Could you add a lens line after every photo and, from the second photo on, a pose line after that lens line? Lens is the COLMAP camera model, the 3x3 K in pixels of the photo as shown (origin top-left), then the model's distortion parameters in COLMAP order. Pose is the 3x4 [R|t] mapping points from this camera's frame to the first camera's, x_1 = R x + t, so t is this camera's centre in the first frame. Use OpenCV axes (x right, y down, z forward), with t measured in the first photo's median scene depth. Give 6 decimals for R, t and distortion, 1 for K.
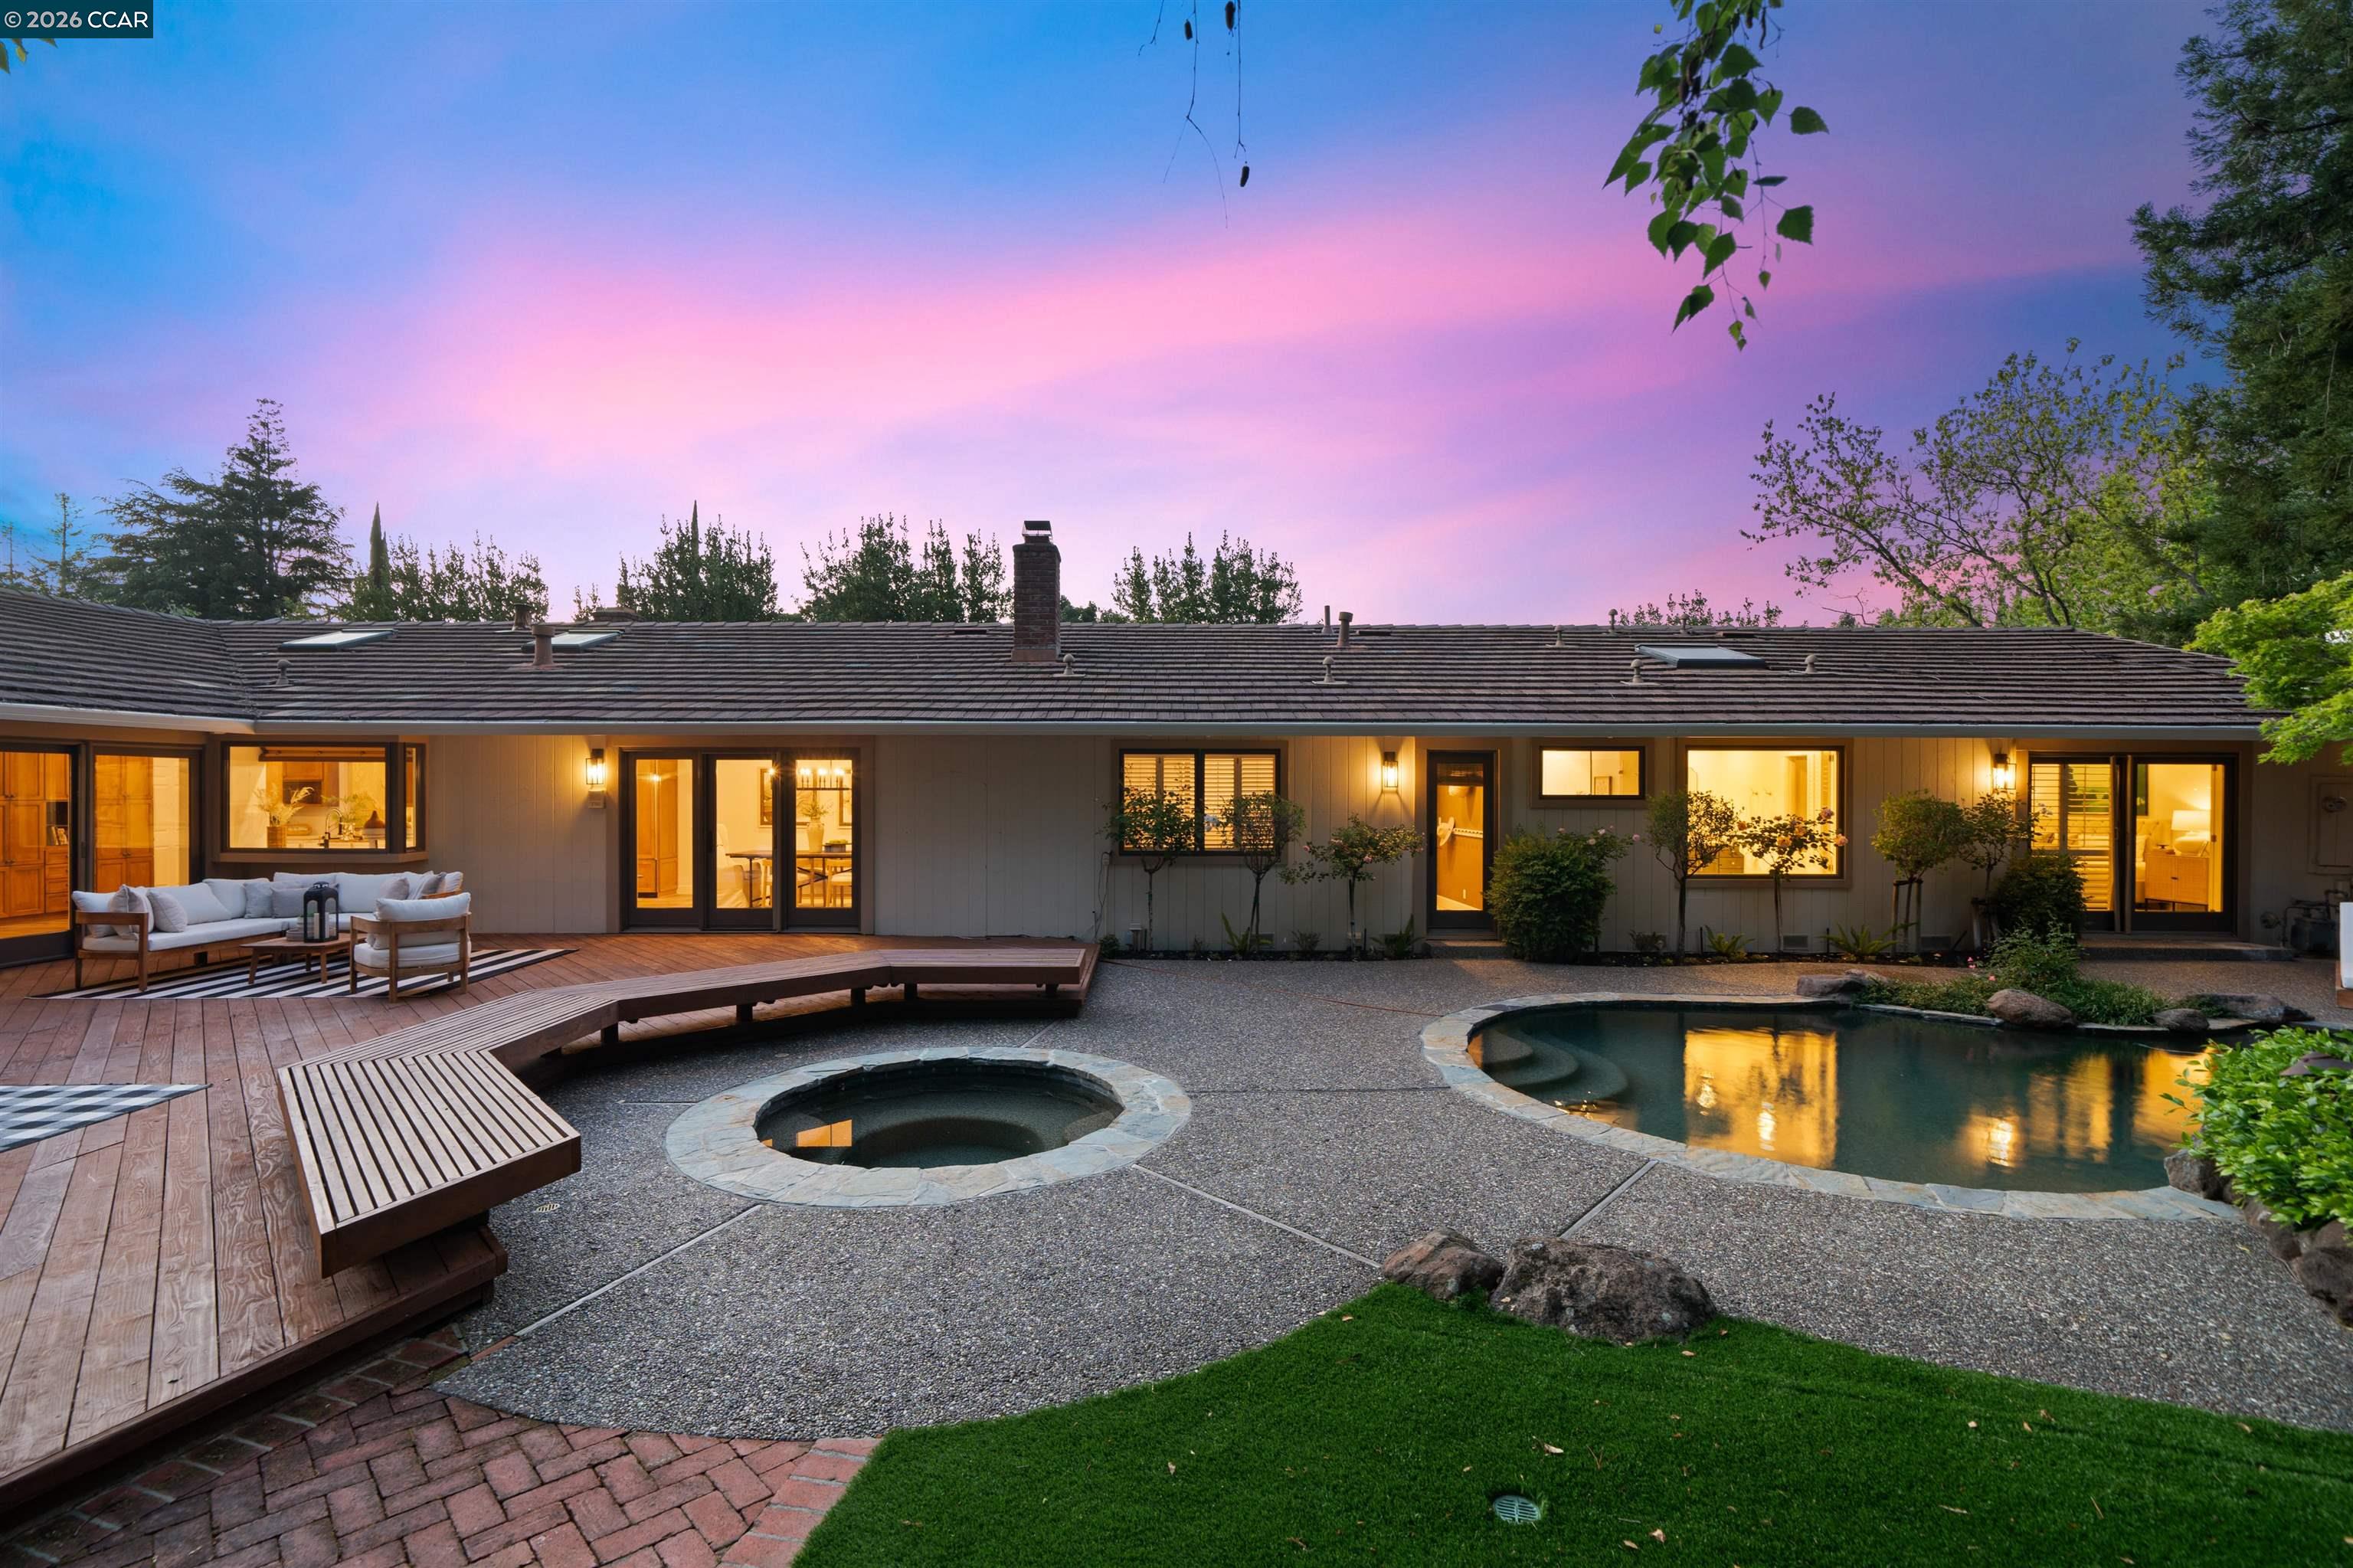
lens RADIAL K [[1033.1, 0, 1155.9], [0, 1033.1, 784.7], [0, 0, 1]] dist [-0.002341, 0.000330]
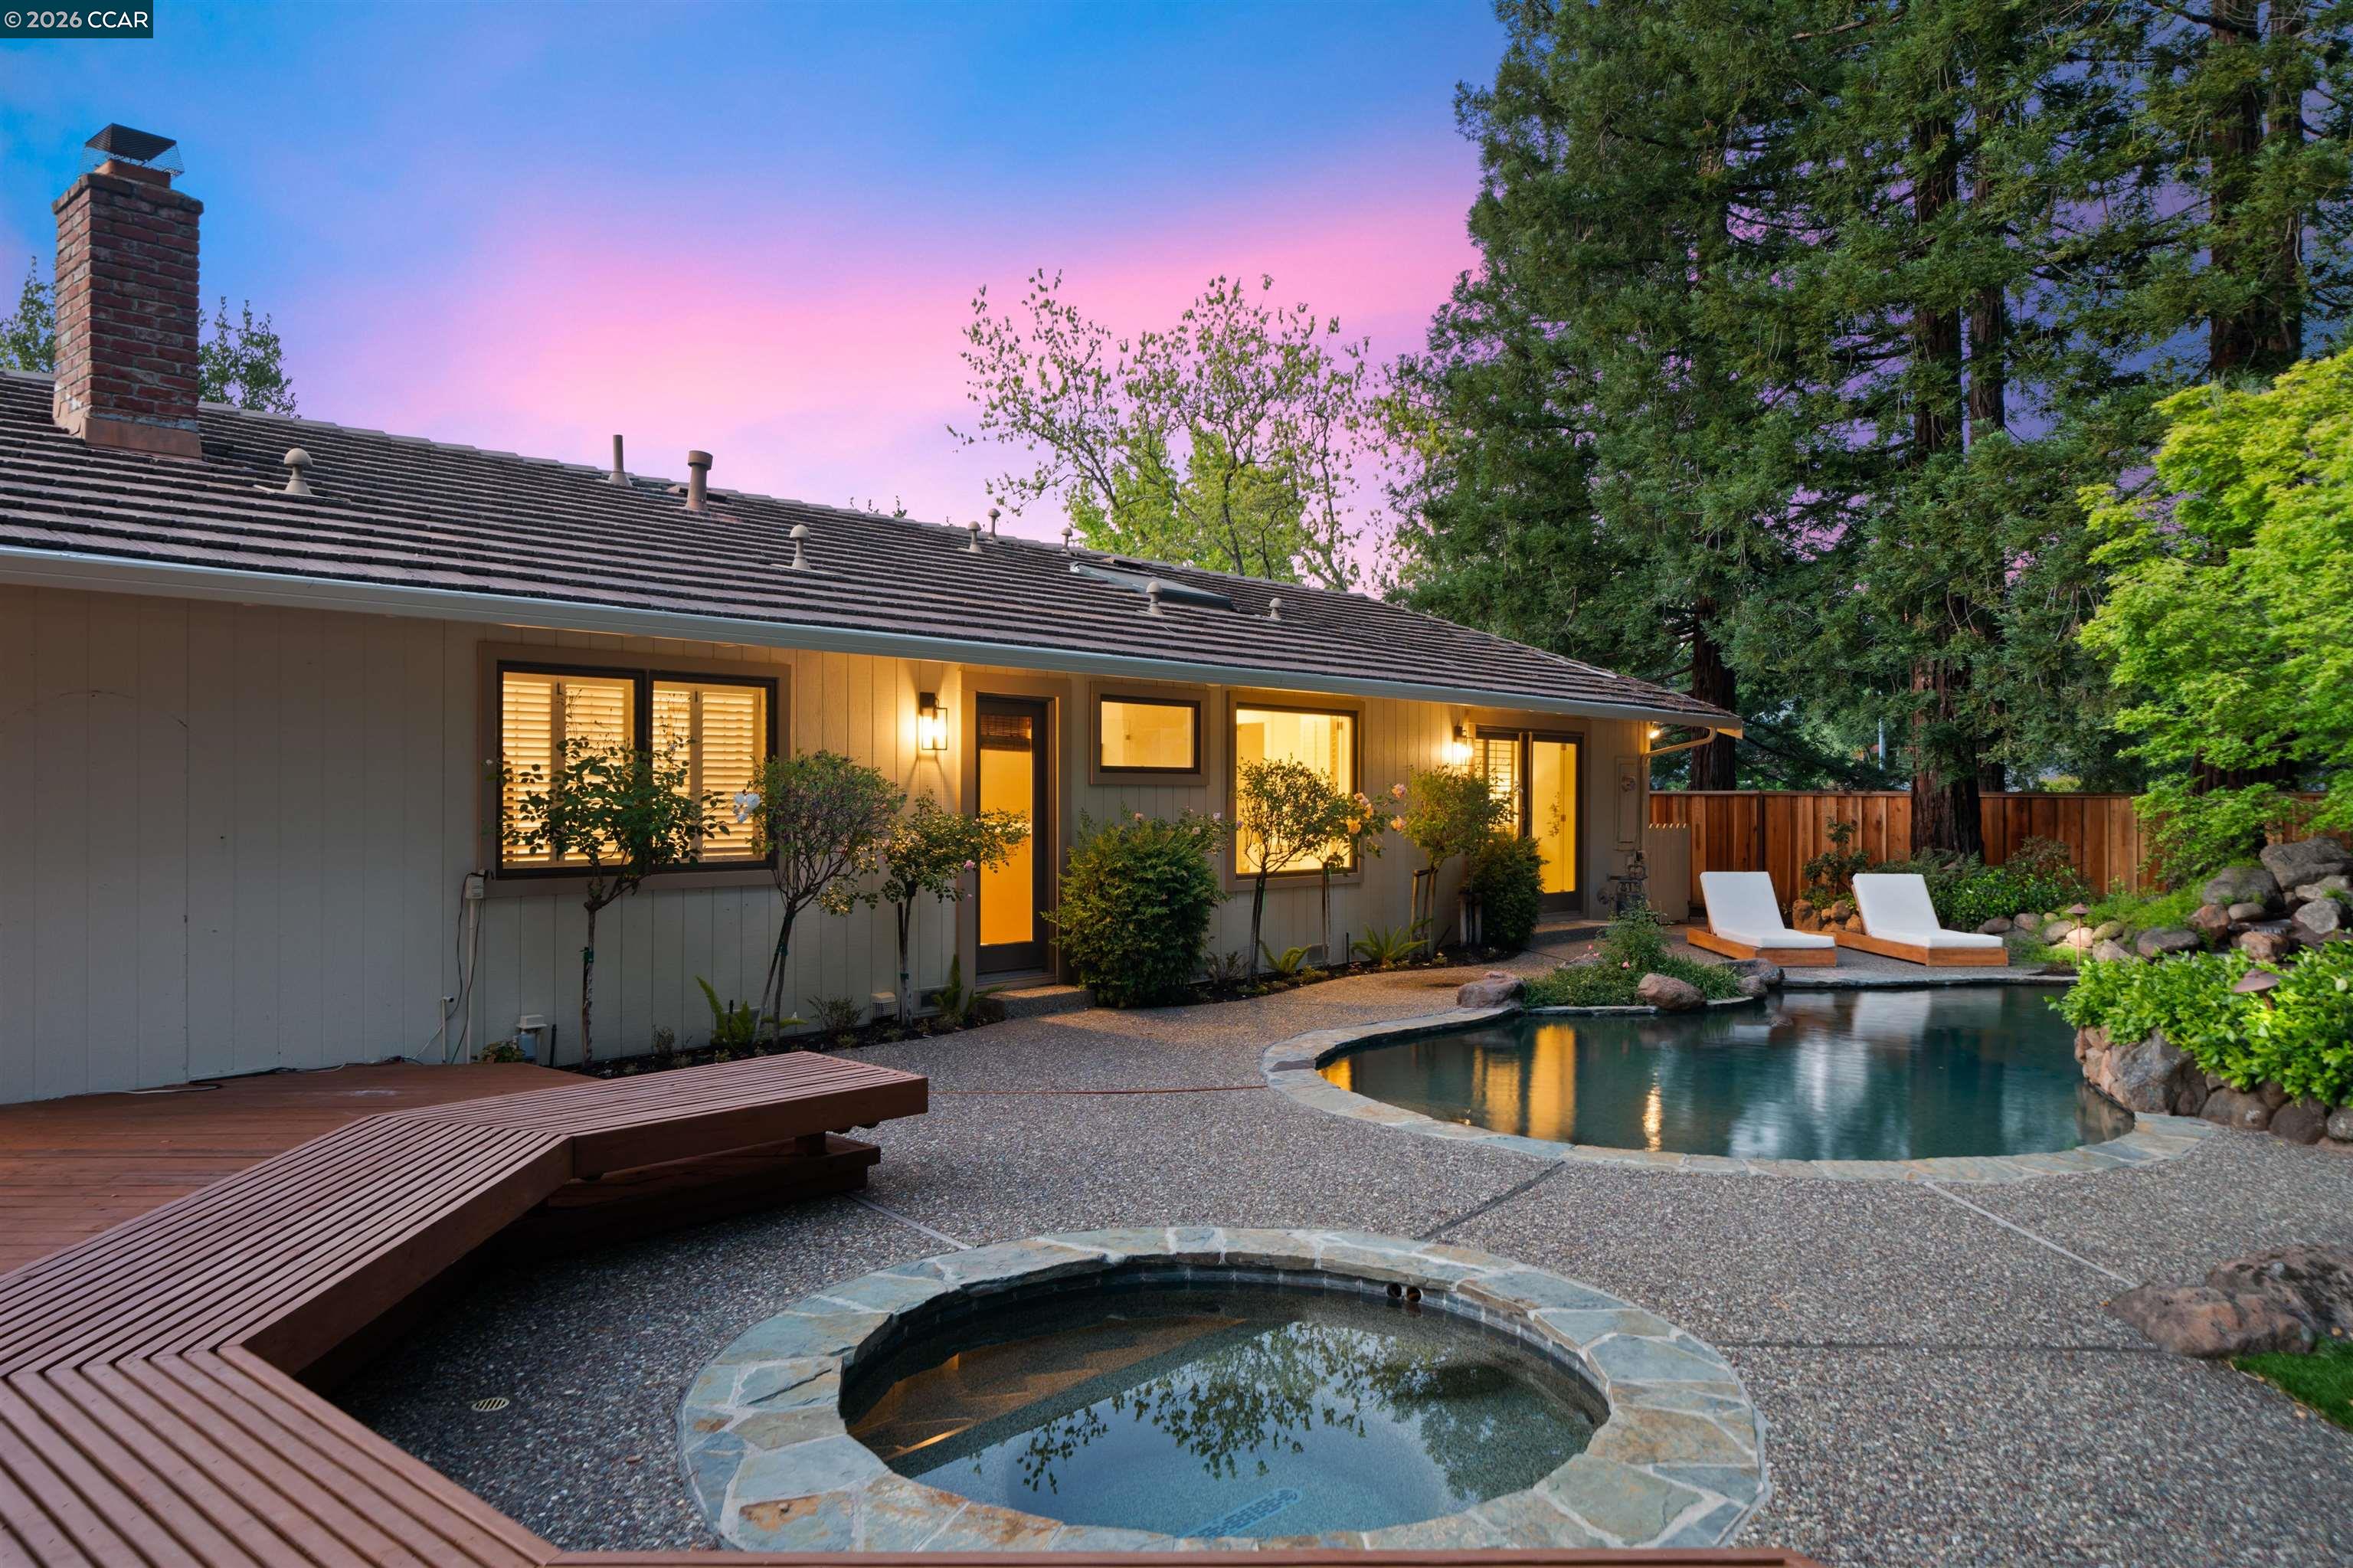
lens RADIAL K [[1582.3, 0, 1188.3], [0, 1582.3, 791.5], [0, 0, 1]] dist [0.000304, 0.000805]
pose [[0.667212, 0.001044, 0.744867, -0.375330], [-0.007803, 0.999954, 0.005587, 0.020640], [-0.744827, -0.009540, 0.667190, 0.259119]]
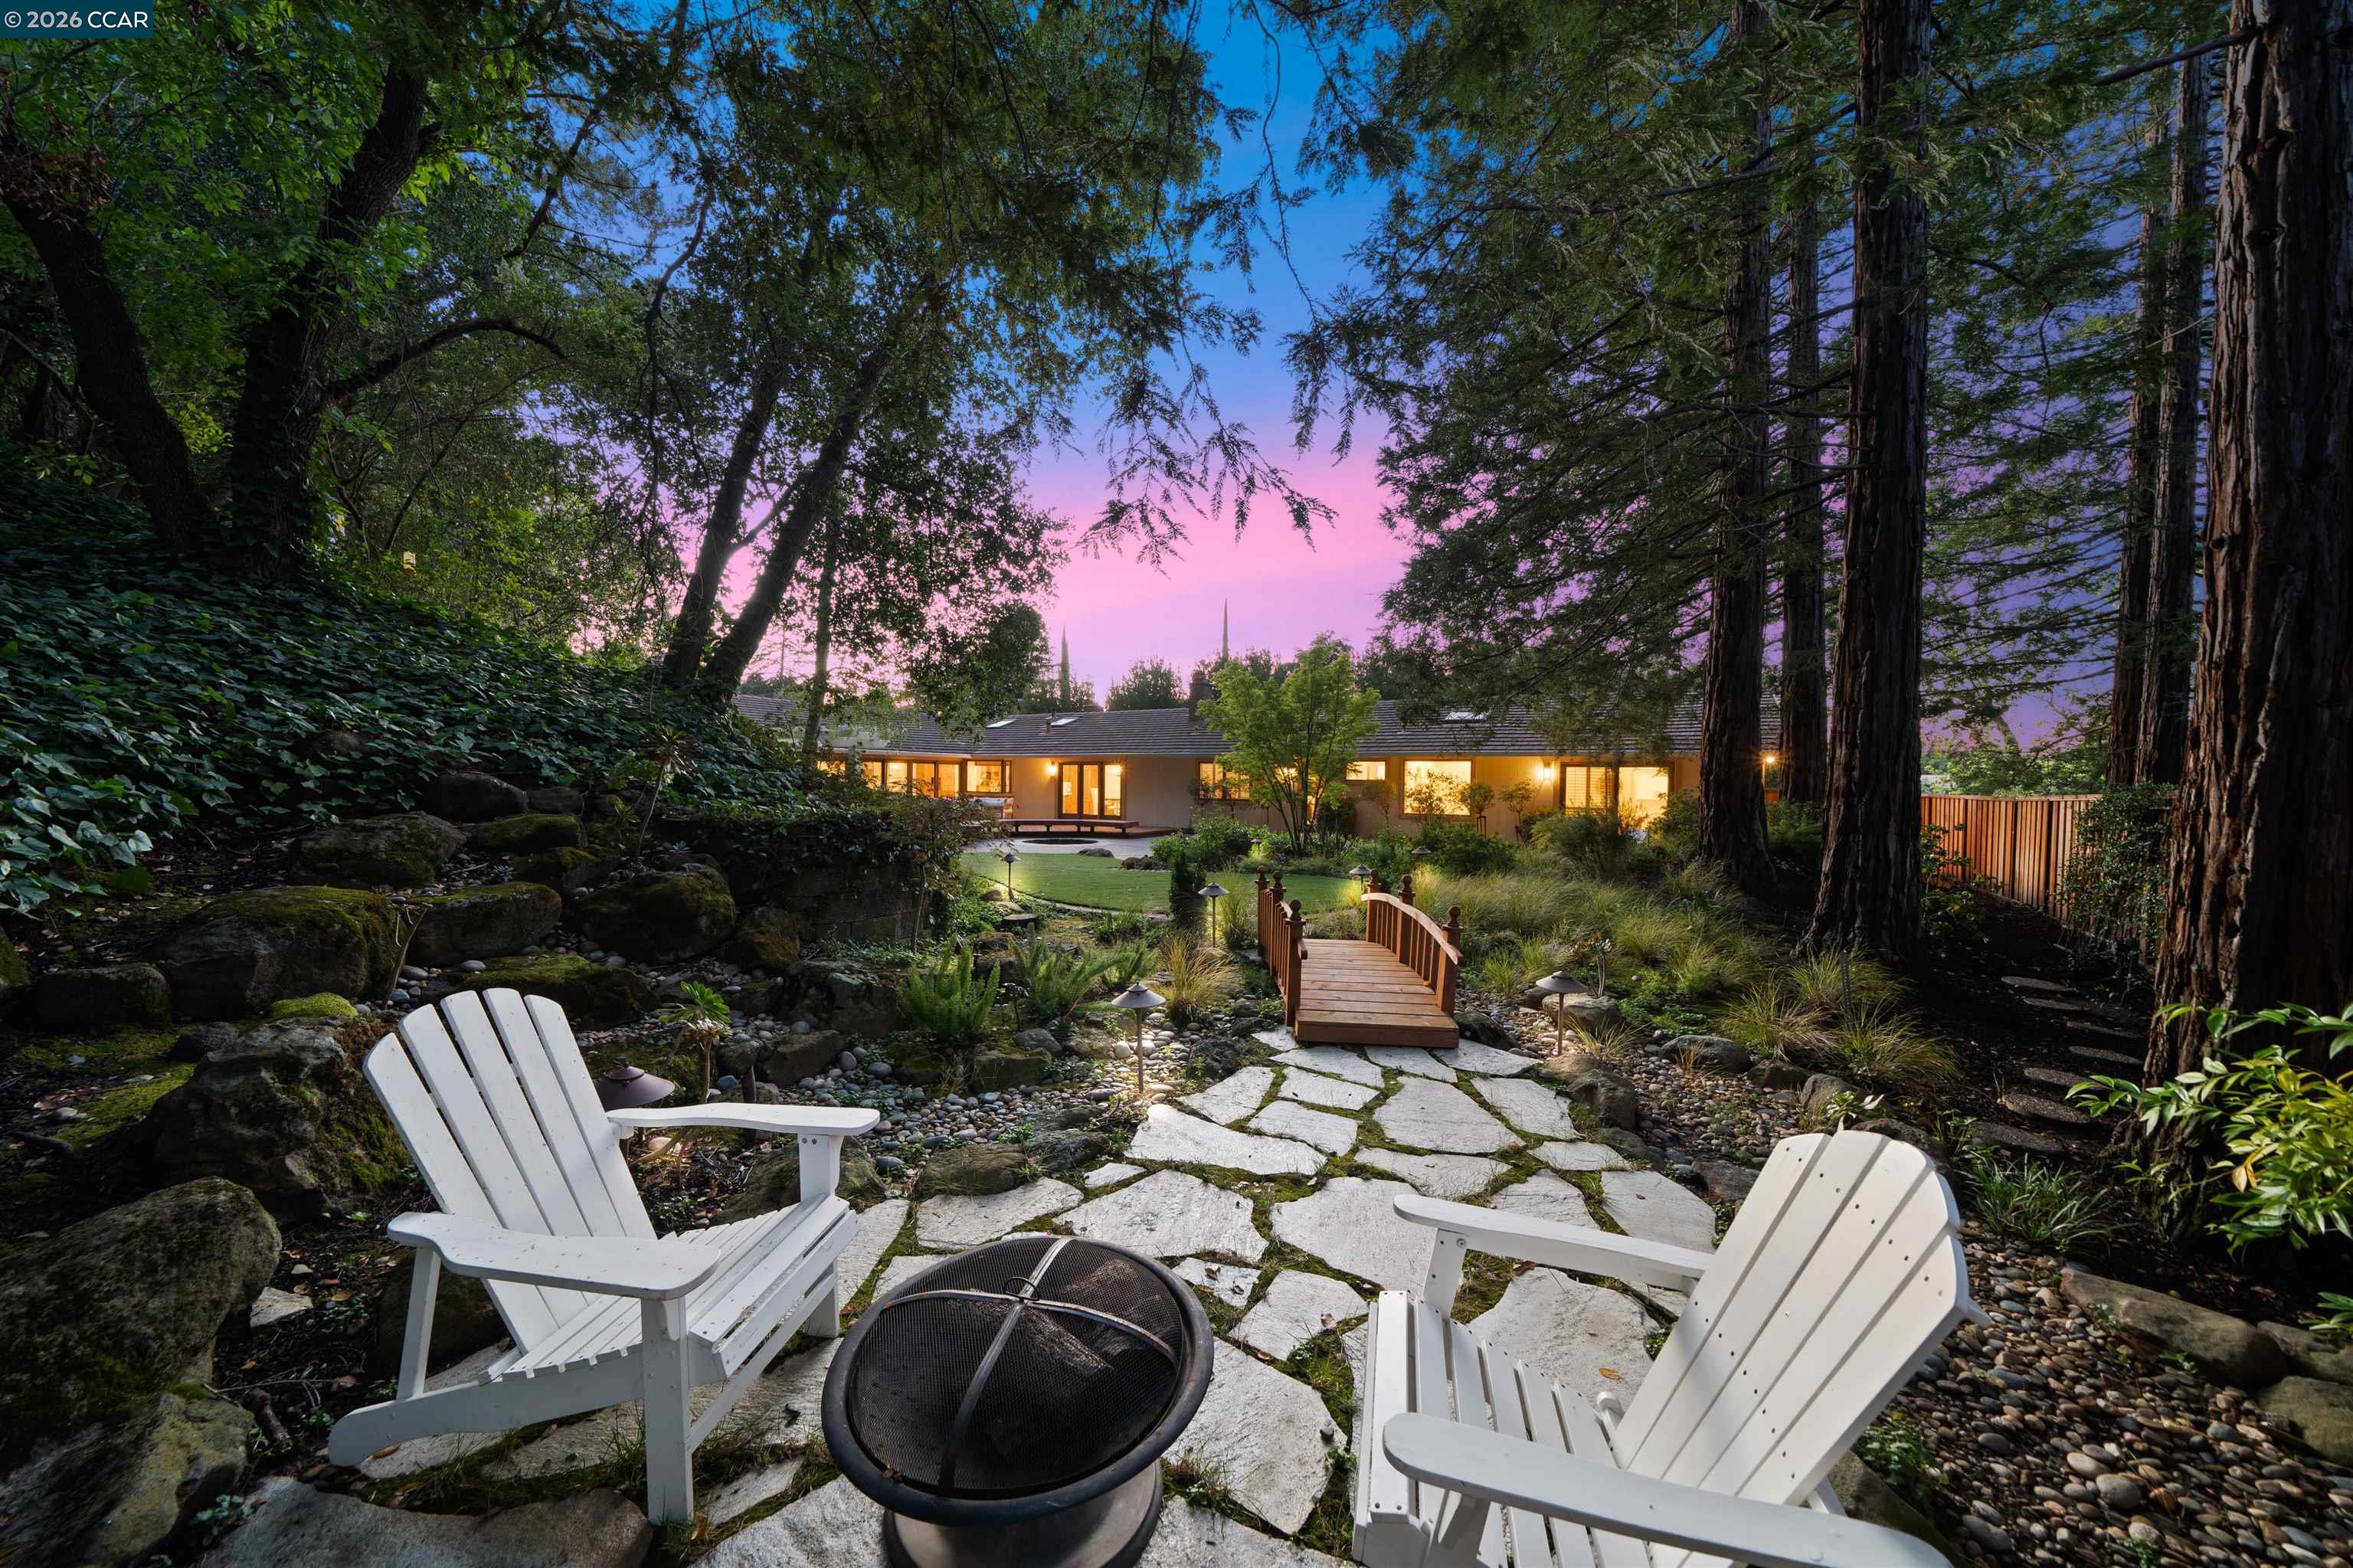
lens RADIAL K [[794.4, 0, 1166.3], [0, 794.4, 777.2], [0, 0, 1]] dist [-0.001209, -0.000007]
pose [[0.852937, 0.008064, -0.521951, 1.004313], [-0.008201, 0.999964, 0.002048, 0.004344], [0.521949, 0.002534, 0.852973, -0.872059]]
